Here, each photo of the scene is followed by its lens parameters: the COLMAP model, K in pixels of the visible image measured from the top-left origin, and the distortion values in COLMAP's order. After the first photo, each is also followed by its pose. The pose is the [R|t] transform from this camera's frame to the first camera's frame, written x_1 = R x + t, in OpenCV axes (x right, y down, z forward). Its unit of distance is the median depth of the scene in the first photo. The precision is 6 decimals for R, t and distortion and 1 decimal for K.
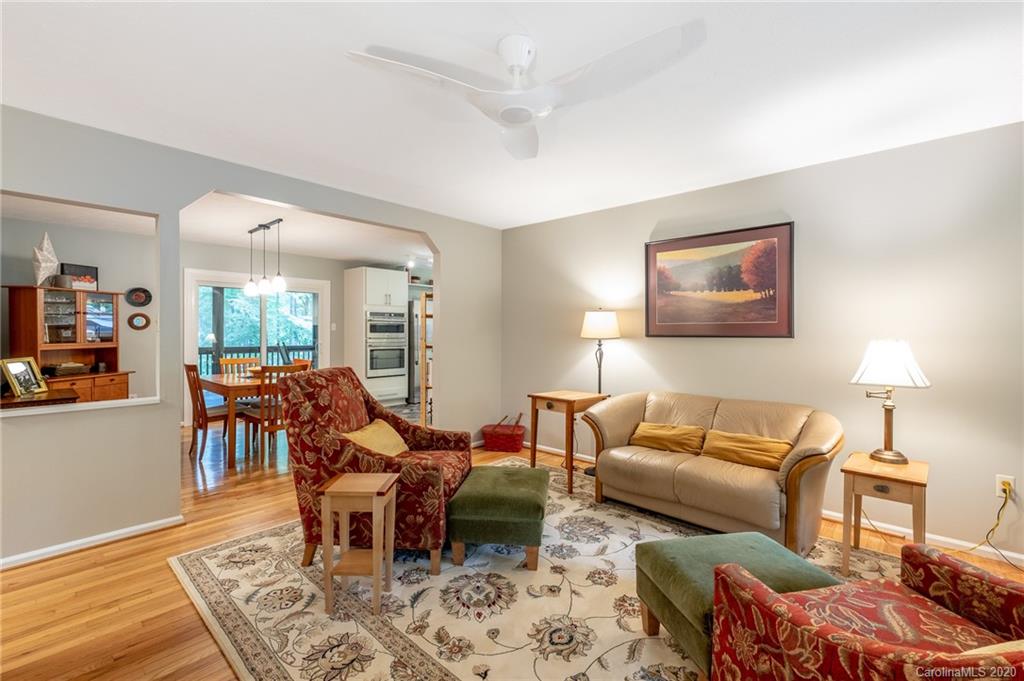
lens RADIAL K [[443.1, 0, 508.0], [0, 443.1, 335.3], [0, 0, 1]] dist [0.001406, -0.000996]
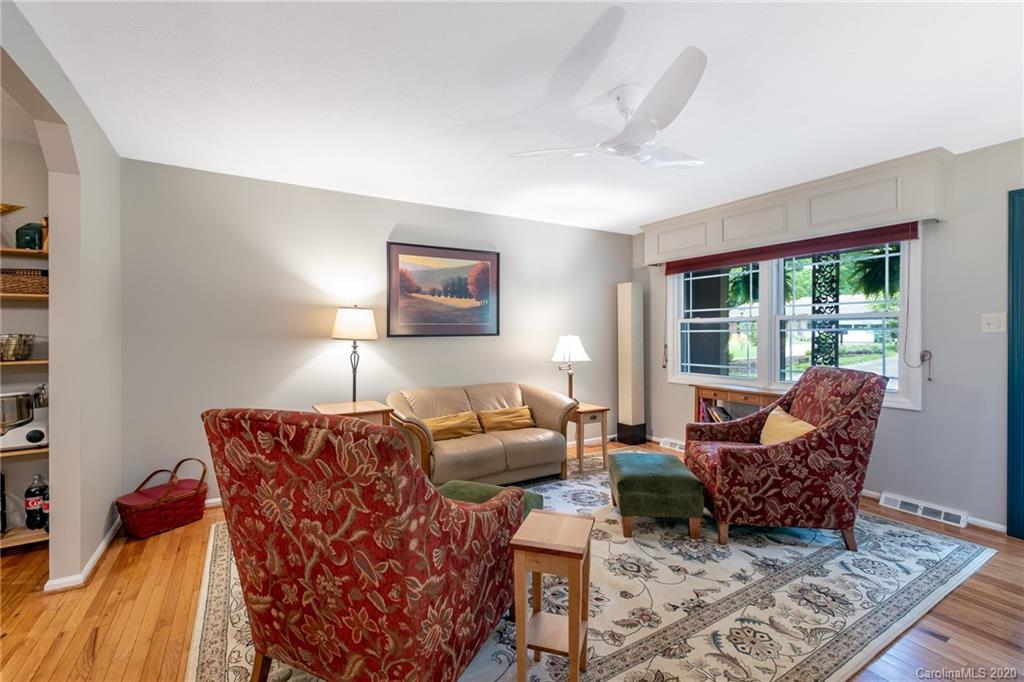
lens RADIAL K [[443.1, 0, 509.1], [0, 443.1, 336.8], [0, 0, 1]] dist [0.001406, -0.000996]
pose [[0.283353, -0.024950, 0.958691, -0.667490], [0.005437, 0.999687, 0.024410, -0.022844], [-0.959000, -0.001704, 0.283400, 0.543859]]
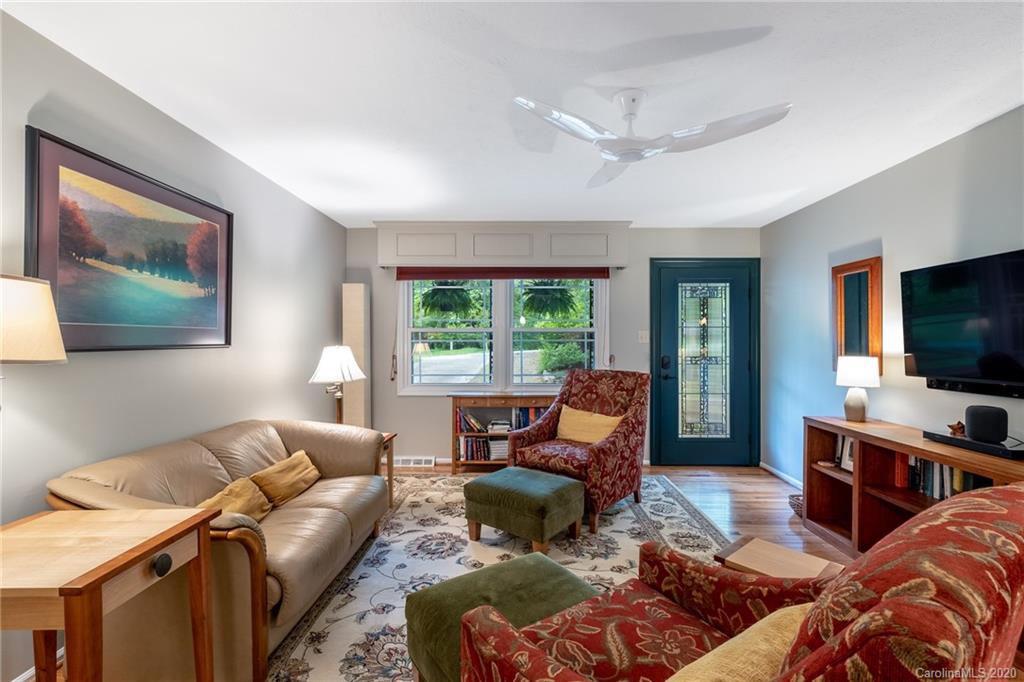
lens RADIAL K [[443.1, 0, 508.2], [0, 443.1, 341.9], [0, 0, 1]] dist [0.001406, -0.000996]
pose [[-0.659878, -0.018545, 0.751144, -0.353450], [-0.012589, 0.999828, 0.013626, -0.021645], [-0.751267, -0.000465, -0.659998, 1.109890]]
